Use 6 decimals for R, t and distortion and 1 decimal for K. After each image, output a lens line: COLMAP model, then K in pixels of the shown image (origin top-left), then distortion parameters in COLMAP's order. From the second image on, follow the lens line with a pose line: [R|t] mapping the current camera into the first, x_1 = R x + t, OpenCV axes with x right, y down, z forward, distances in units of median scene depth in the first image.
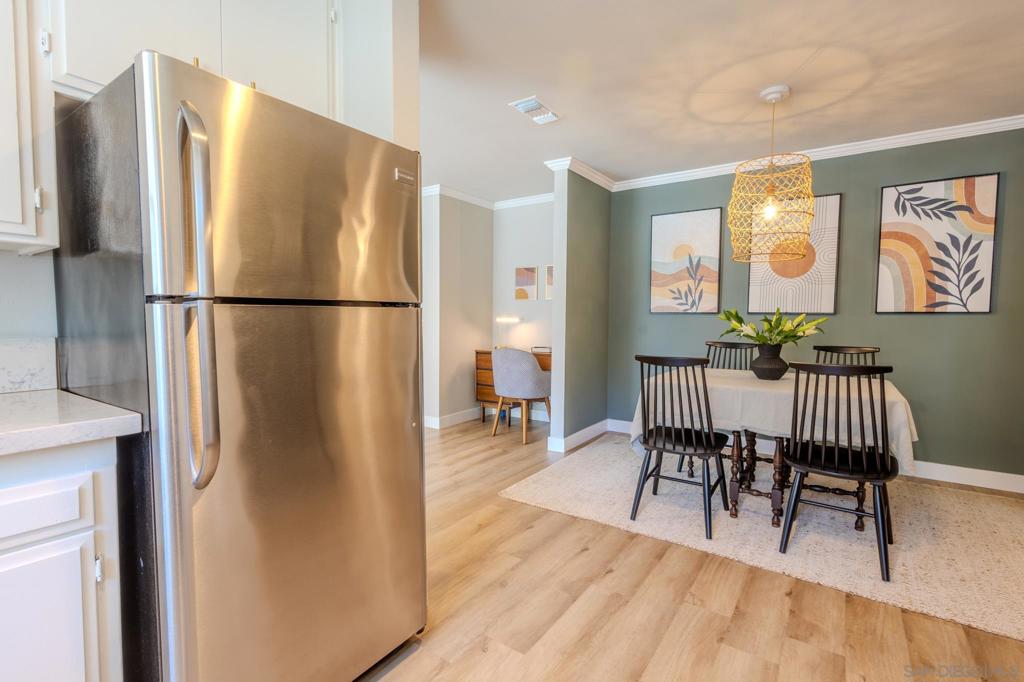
lens RADIAL K [[476.3, 0, 515.3], [0, 476.3, 341.3], [0, 0, 1]] dist [0.027647, -0.009892]
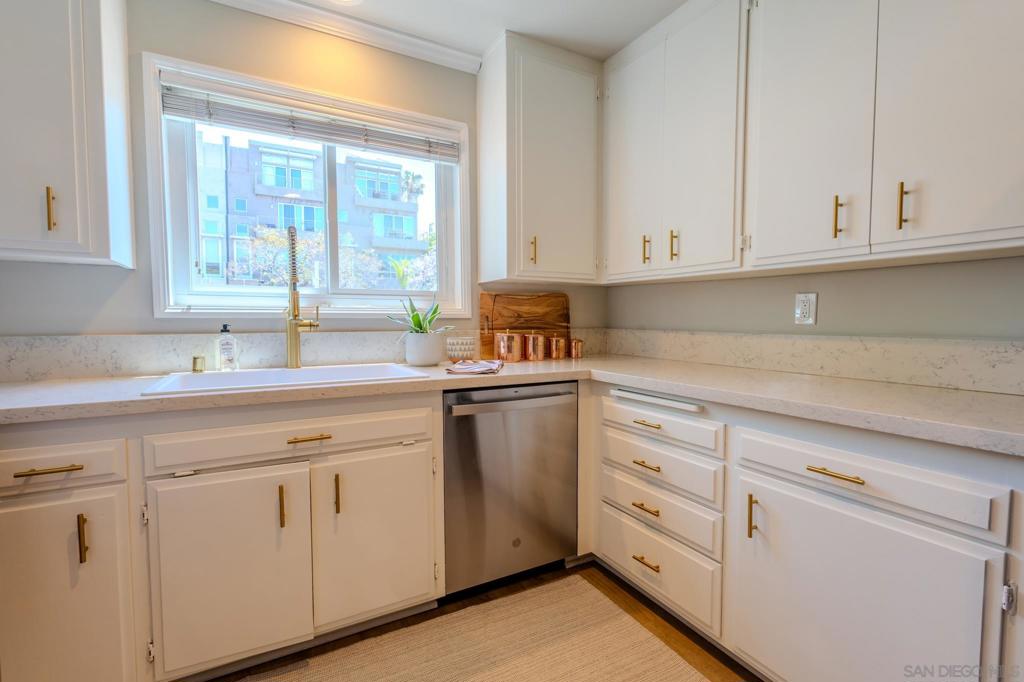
lens RADIAL K [[469.6, 0, 515.7], [0, 469.6, 341.2], [0, 0, 1]] dist [0.005795, 0.000065]
pose [[-0.455580, 0.031790, -0.889627, 0.103560], [-0.047558, 0.997066, 0.059984, -0.005843], [0.888924, 0.069636, -0.452731, 0.165963]]
